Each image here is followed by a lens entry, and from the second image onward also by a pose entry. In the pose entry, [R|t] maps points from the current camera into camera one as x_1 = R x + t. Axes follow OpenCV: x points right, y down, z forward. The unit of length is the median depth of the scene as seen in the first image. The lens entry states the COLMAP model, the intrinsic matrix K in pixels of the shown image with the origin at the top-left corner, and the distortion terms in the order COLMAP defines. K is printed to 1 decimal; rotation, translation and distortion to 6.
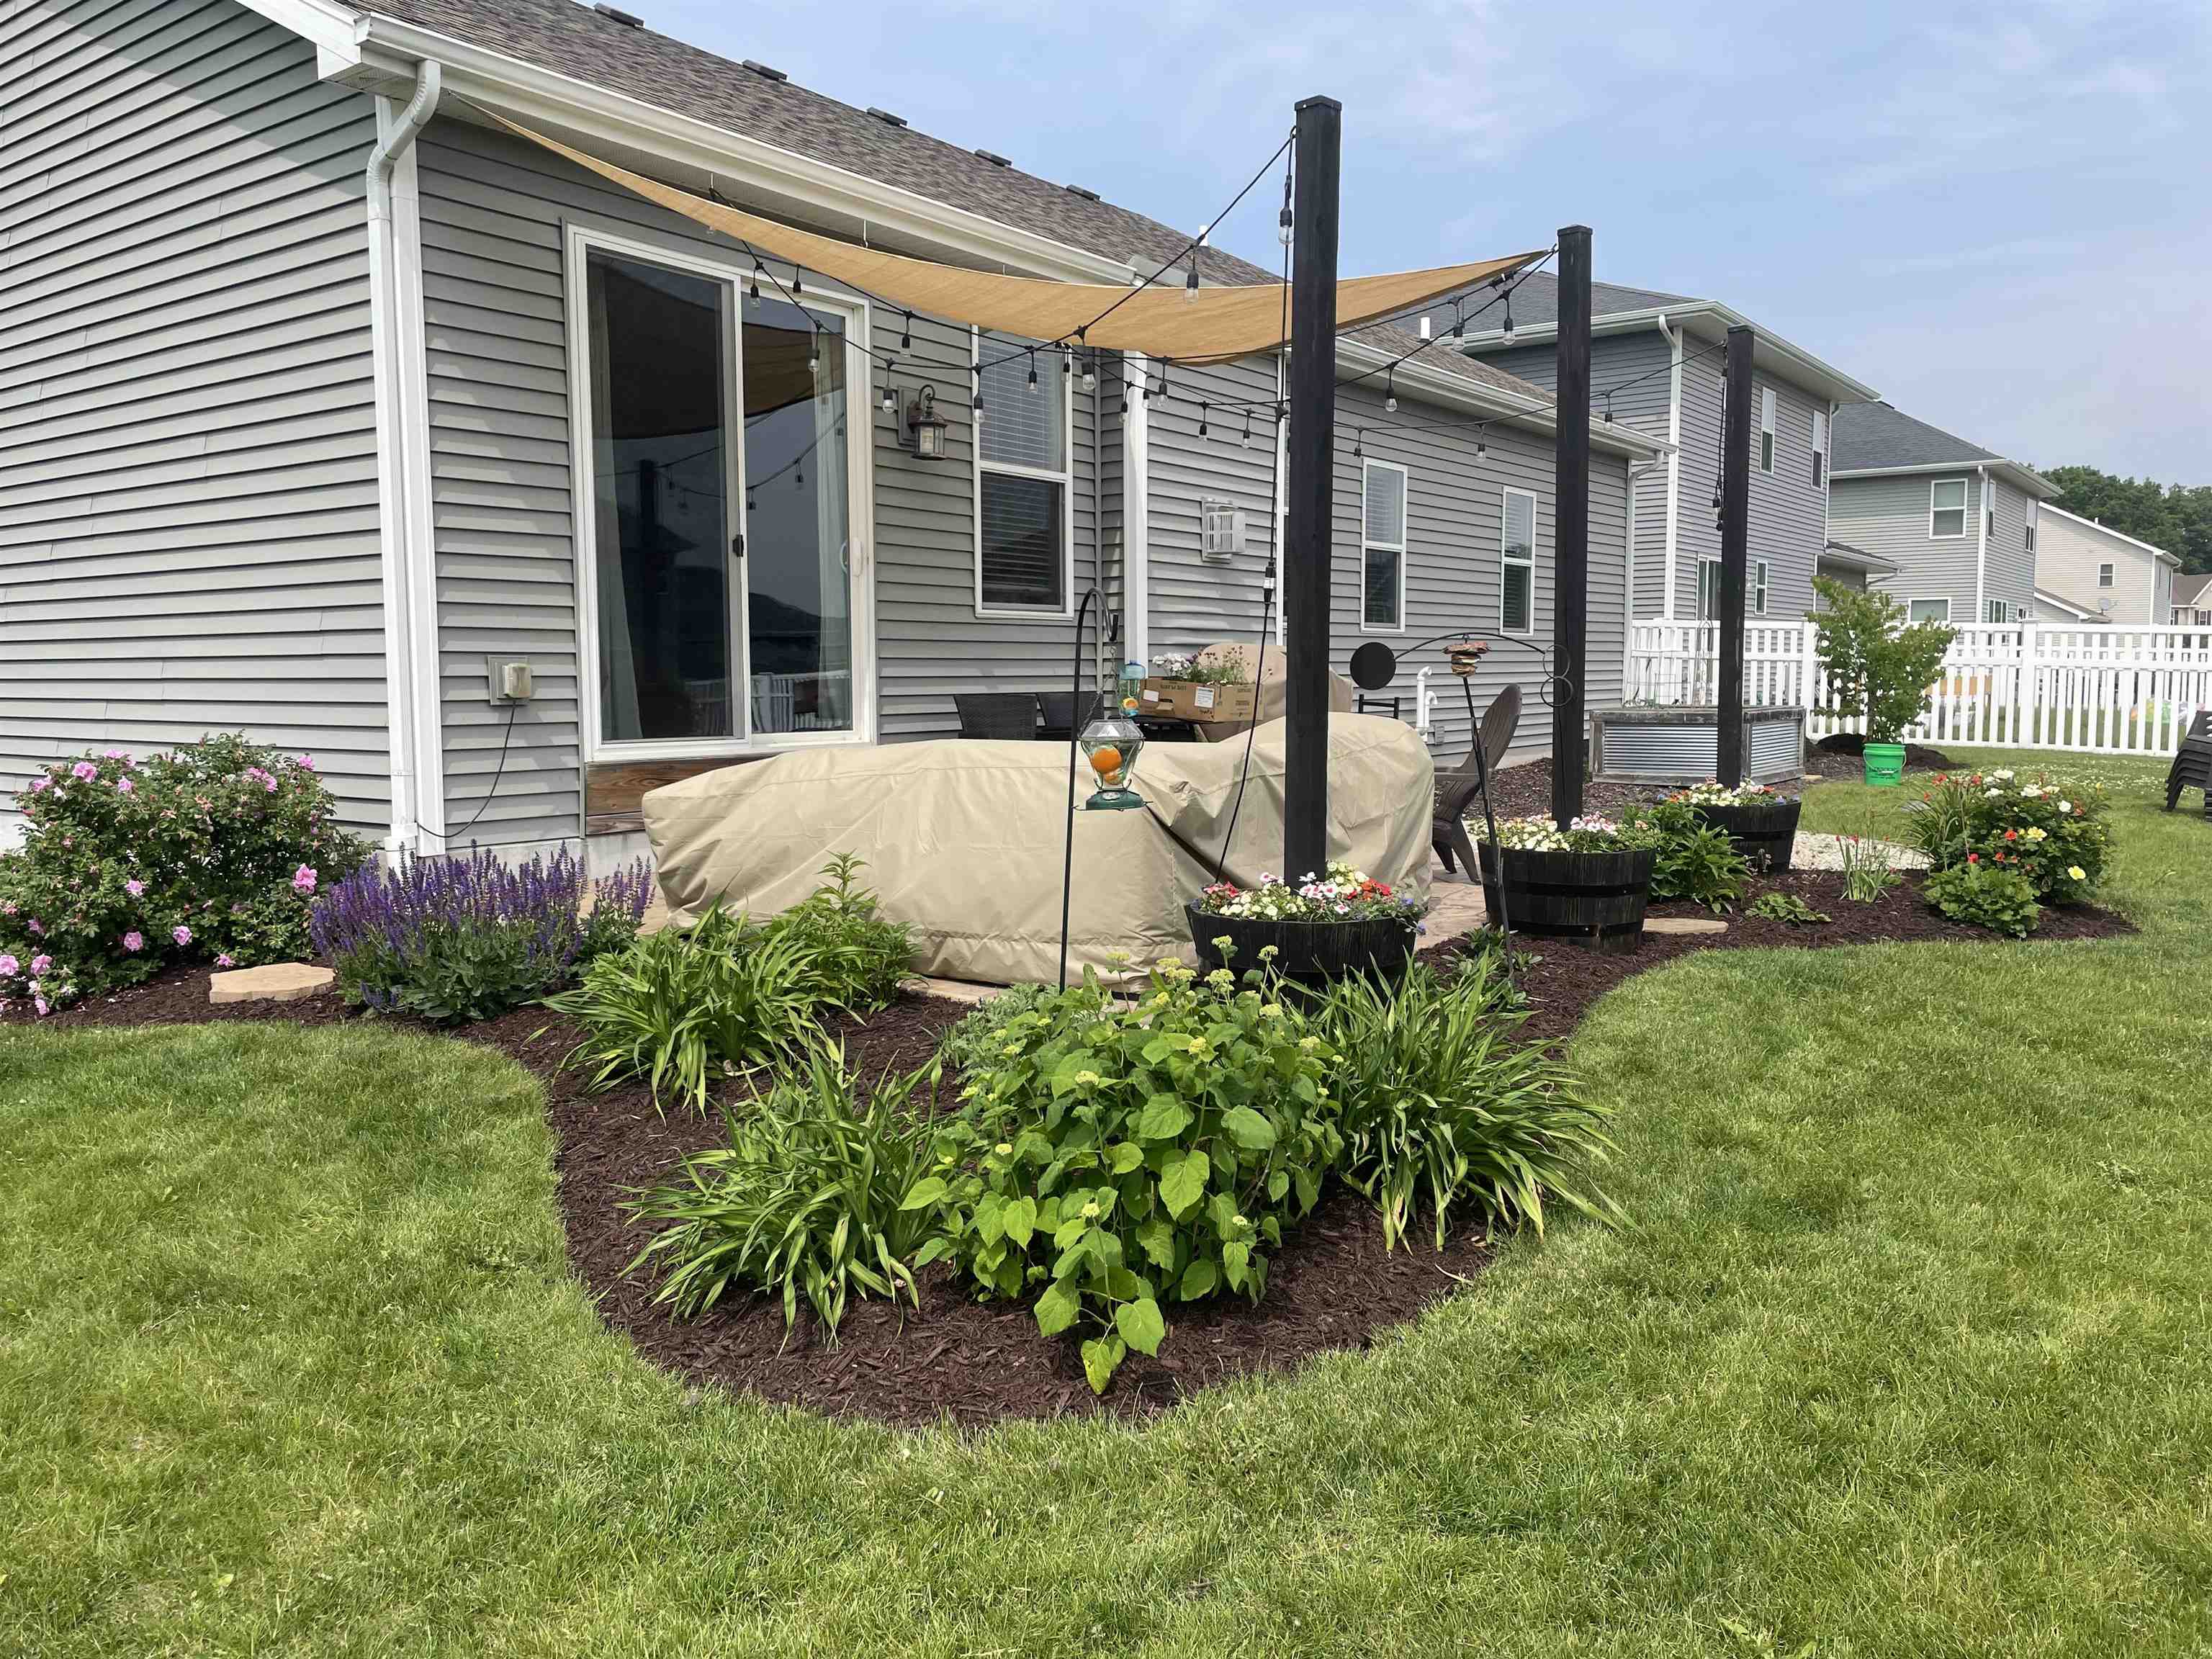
lens RADIAL K [[1655.7, 0, 1109.6], [0, 1655.7, 806.4], [0, 0, 1]] dist [0.097313, -0.122067]
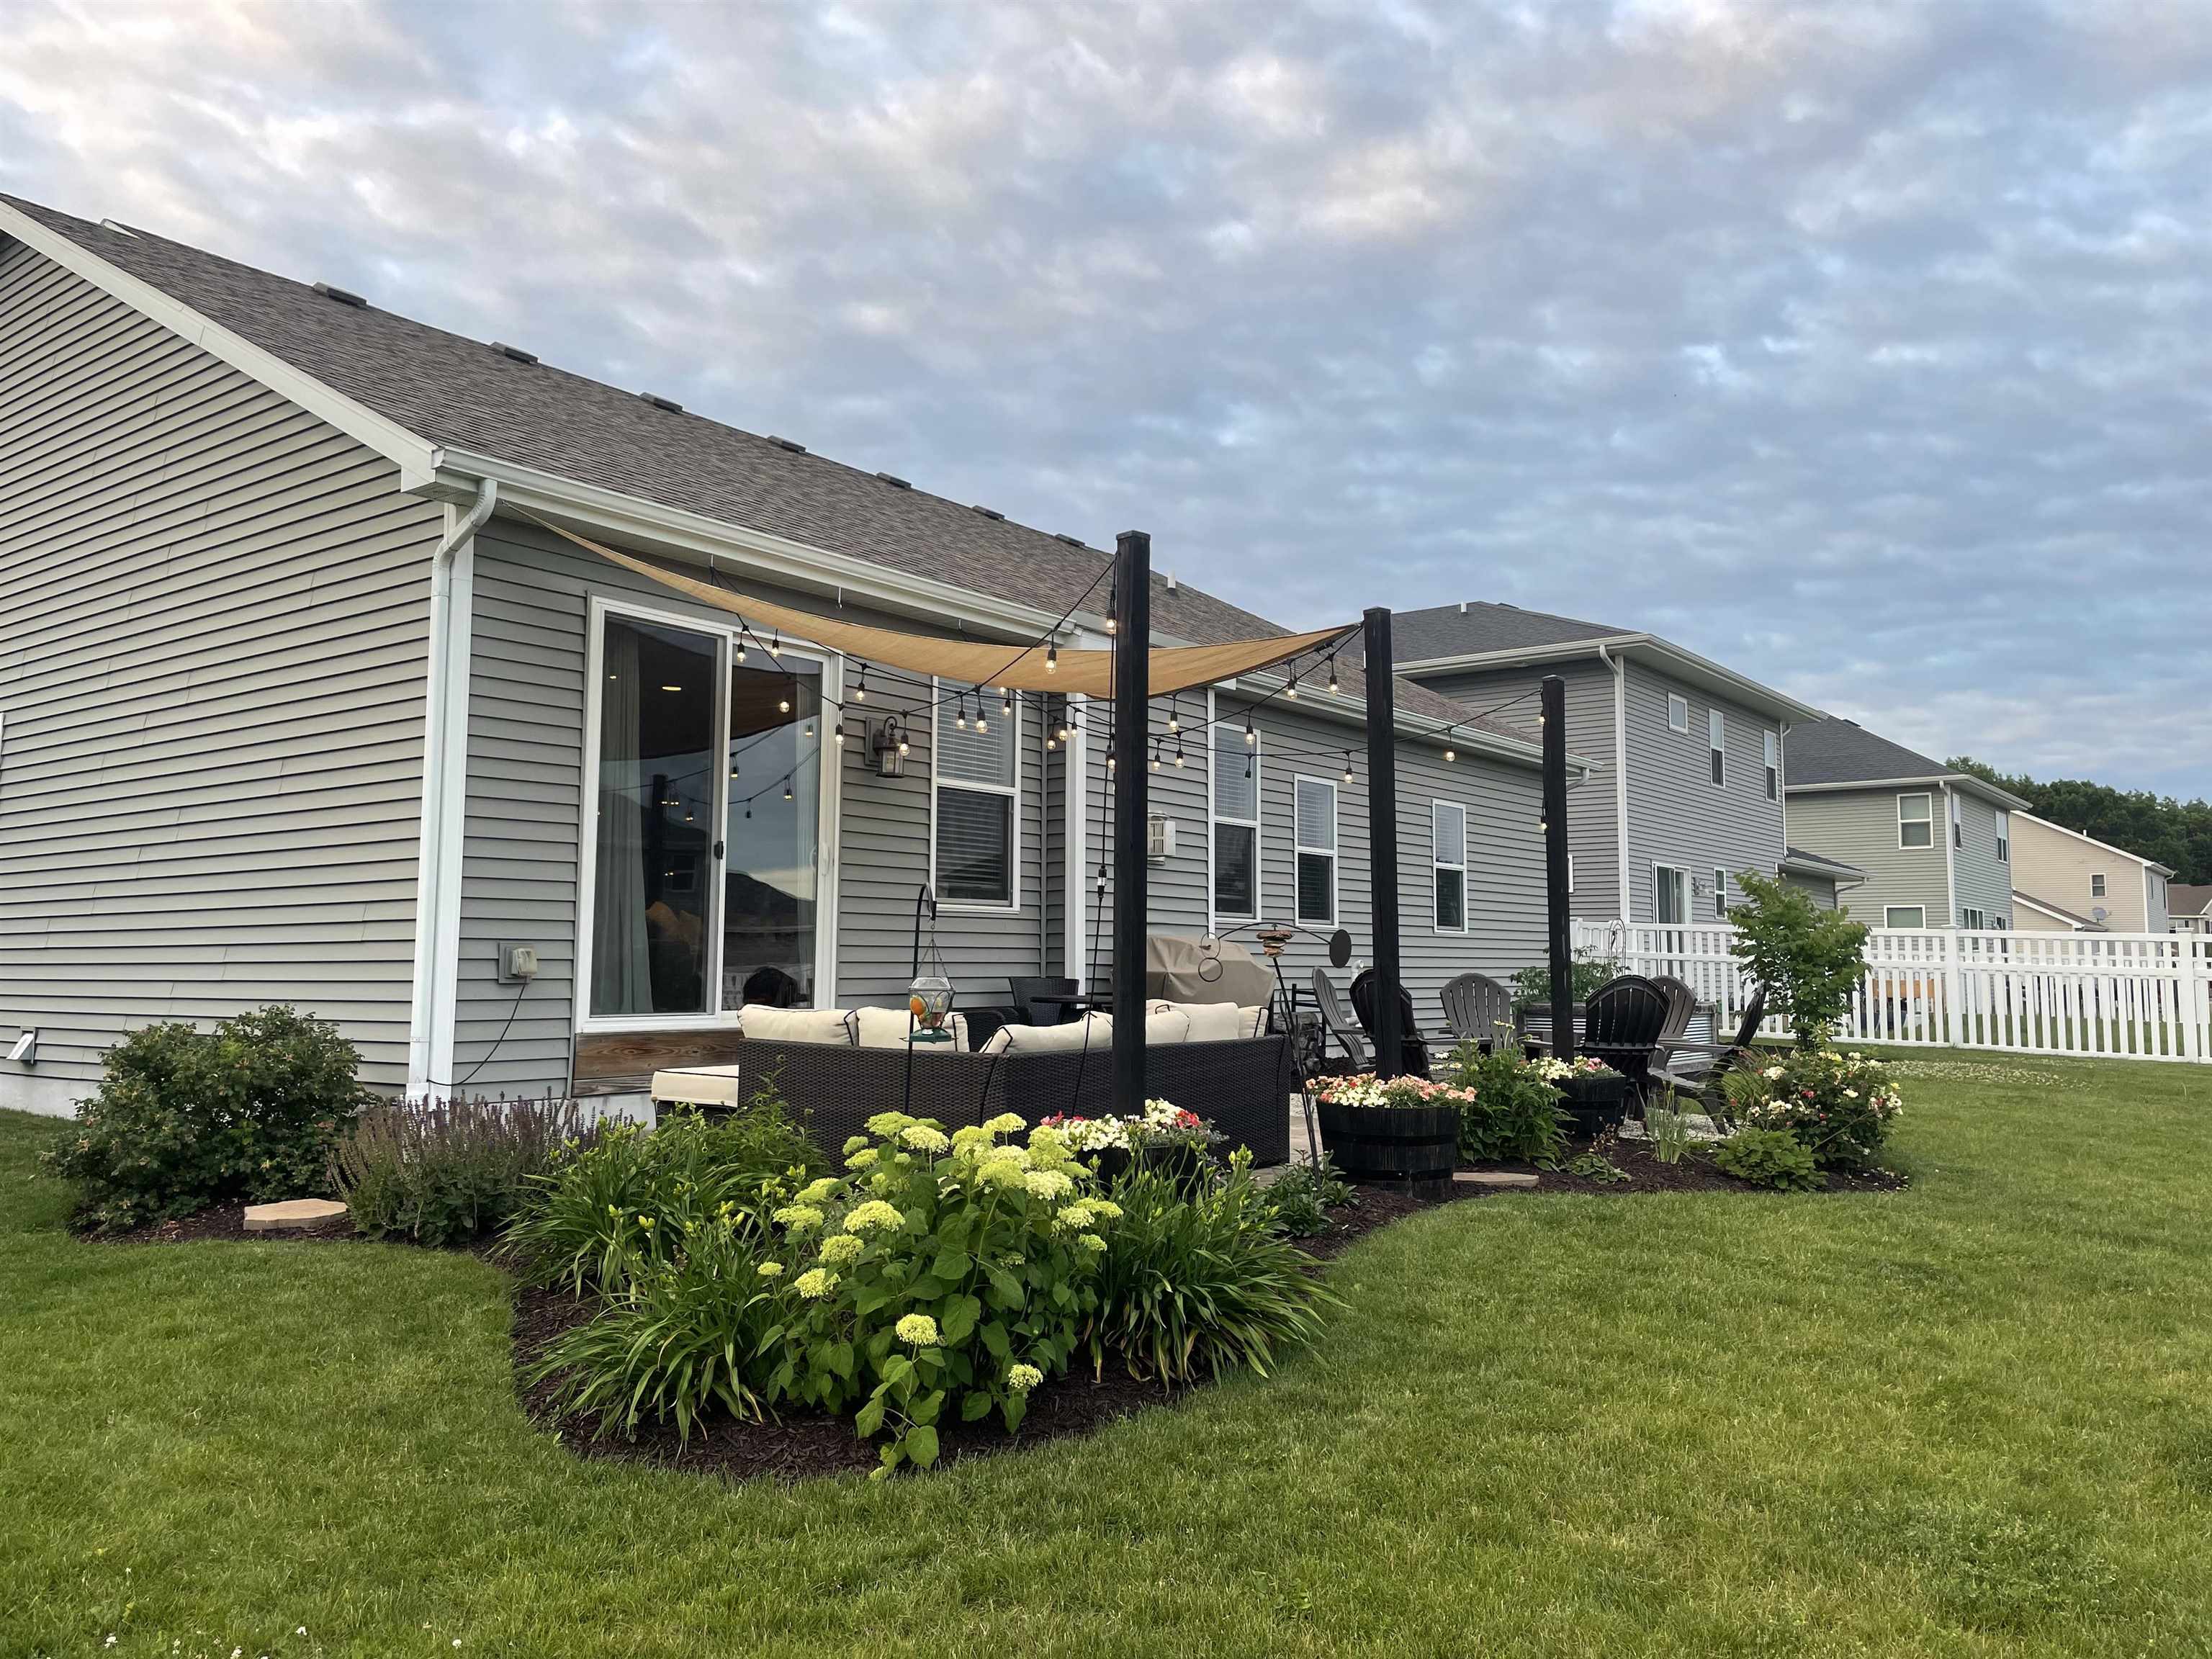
lens RADIAL K [[1655.7, 0, 1109.6], [0, 1655.7, 806.4], [0, 0, 1]] dist [0.097313, -0.122067]
pose [[0.999886, 0.004610, -0.014357, 0.071672], [-0.007105, 0.983842, -0.178900, 0.022831], [0.013300, 0.178982, 0.983762, -0.165880]]
